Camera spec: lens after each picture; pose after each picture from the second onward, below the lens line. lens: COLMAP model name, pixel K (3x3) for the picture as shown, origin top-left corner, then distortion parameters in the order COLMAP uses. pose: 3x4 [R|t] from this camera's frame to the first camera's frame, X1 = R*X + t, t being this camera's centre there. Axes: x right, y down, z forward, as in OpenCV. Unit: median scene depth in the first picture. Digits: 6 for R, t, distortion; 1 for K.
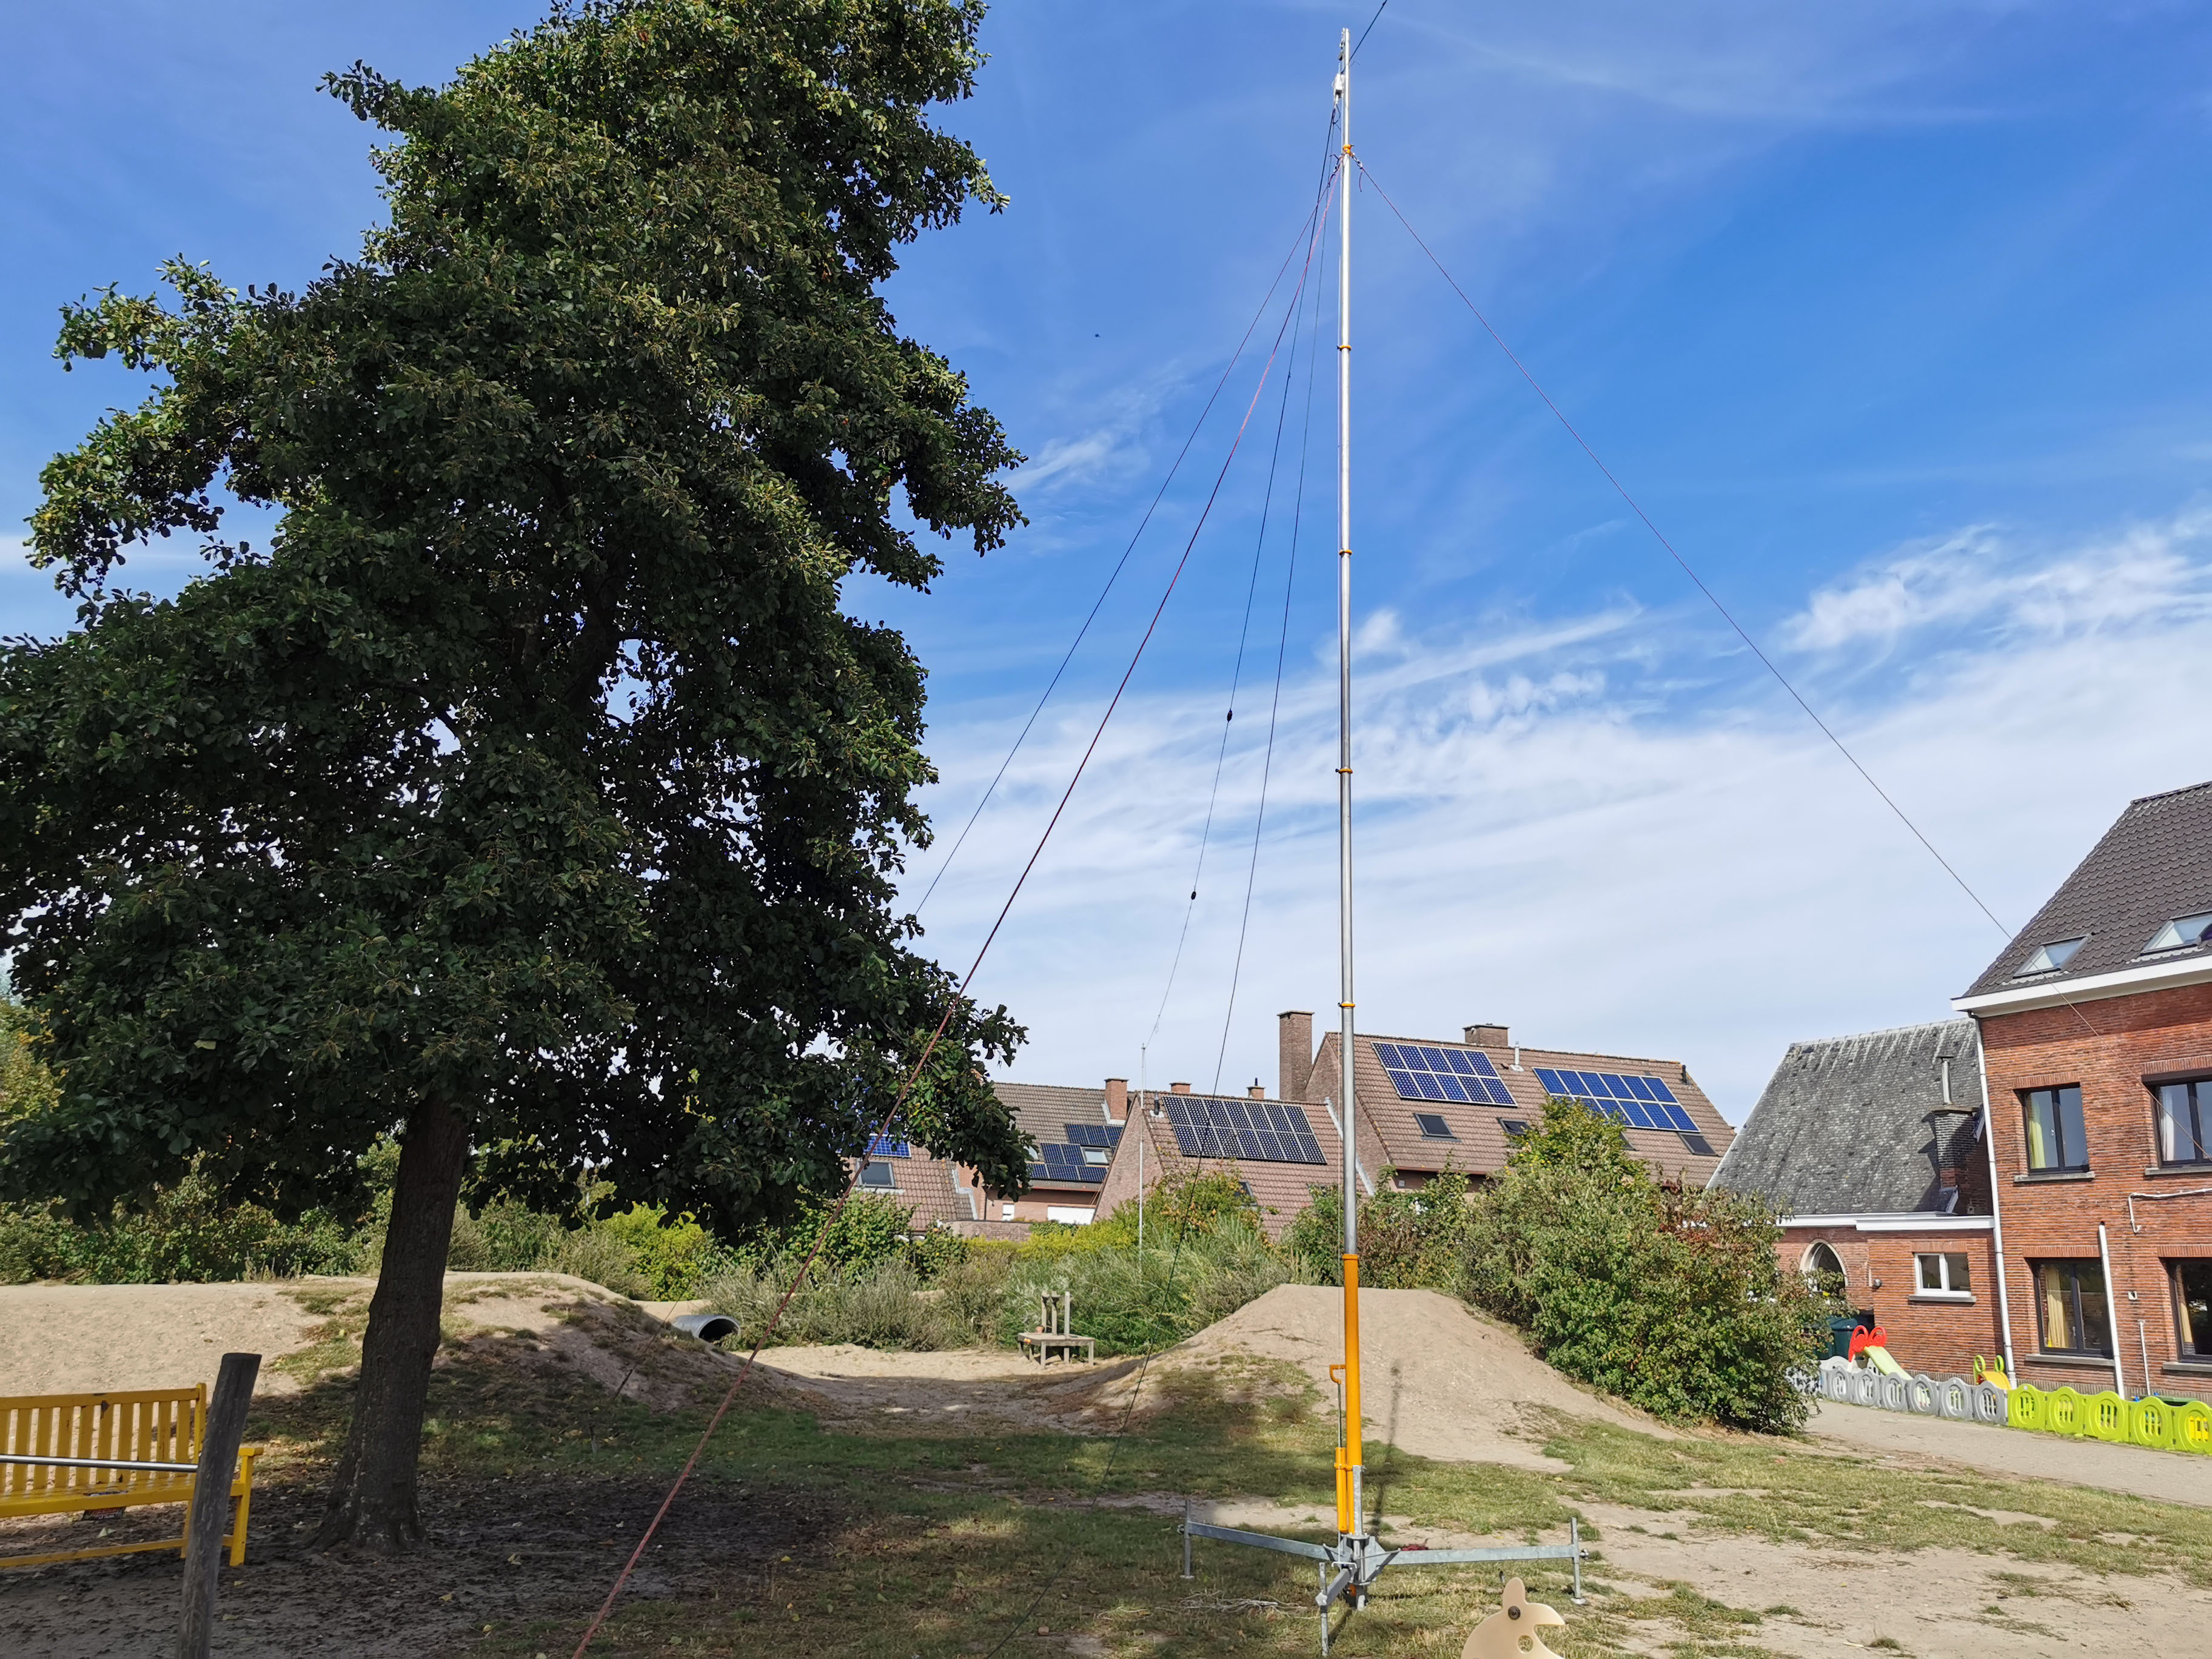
lens RADIAL K [[1764.0, 0, 1106.0], [0, 1764.0, 829.5], [0, 0, 1]] dist [0.112982, -0.000333]
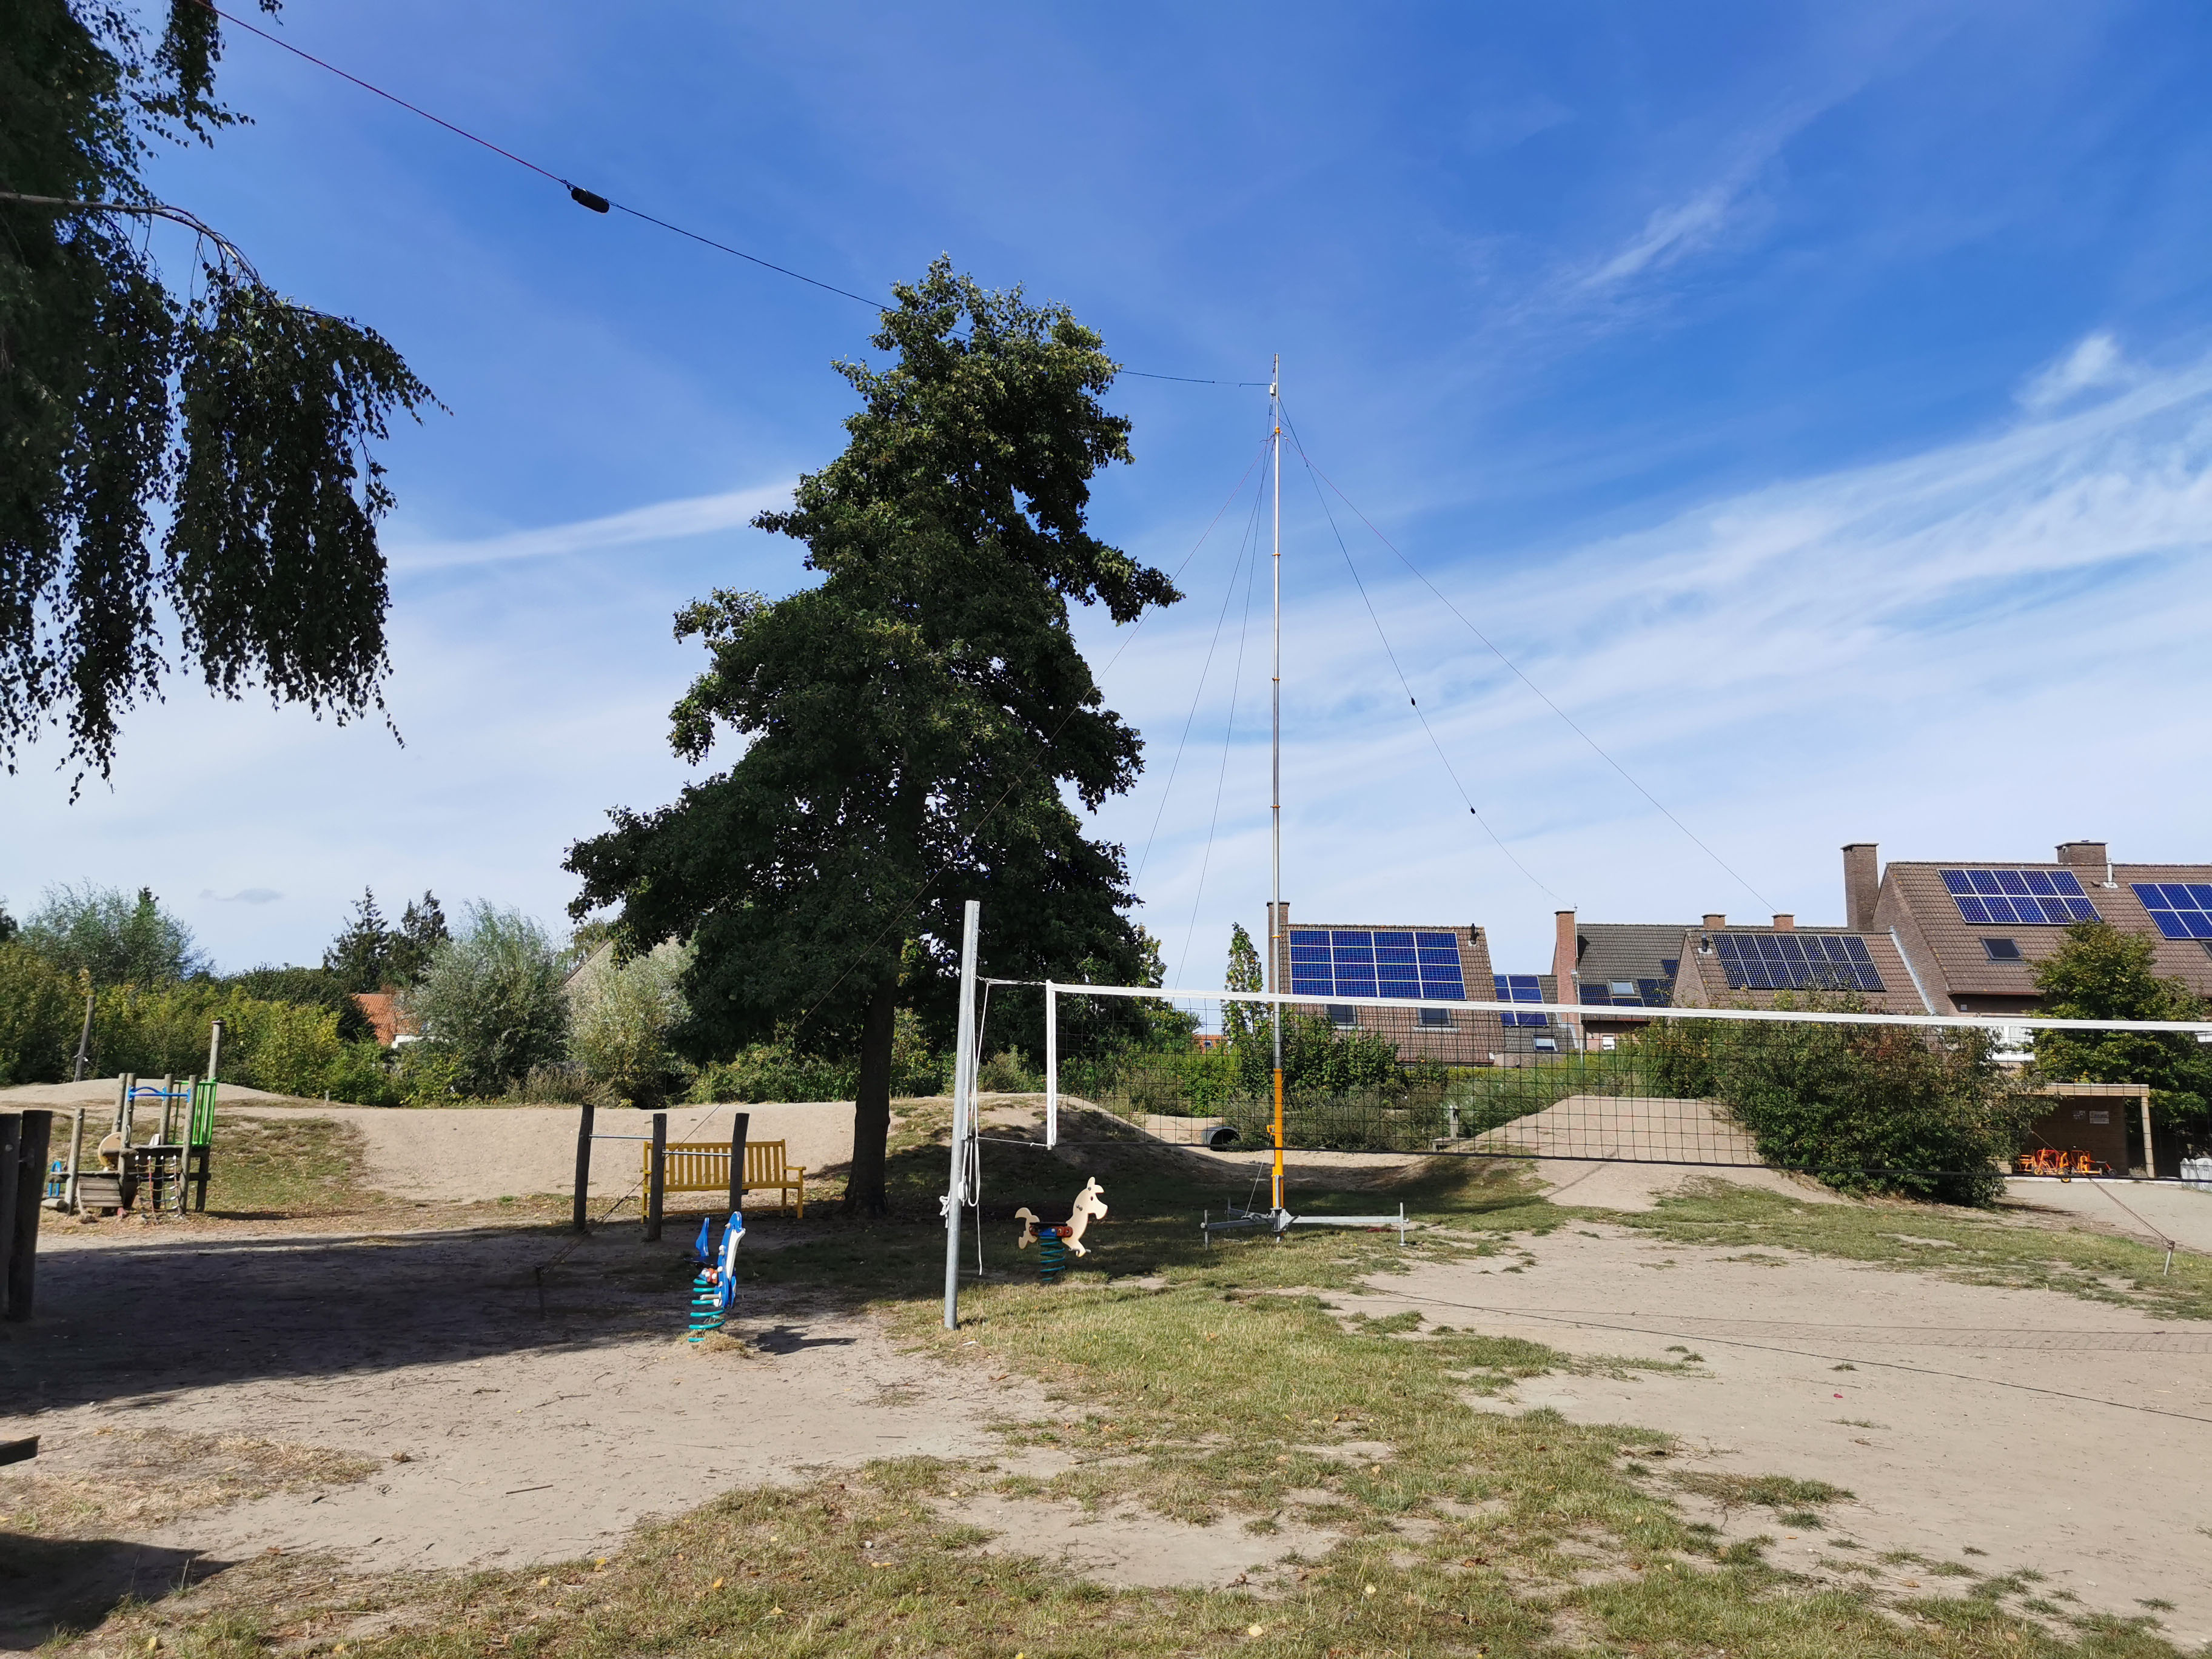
lens RADIAL K [[1729.9, 0, 1108.6], [0, 1729.9, 886.3], [0, 0, 1]] dist [0.255249, -0.126678]
pose [[0.933777, -0.063427, -0.352189, 0.256559], [0.105098, 0.989373, 0.100473, -0.066463], [0.342074, -0.130833, 0.930520, -0.318263]]
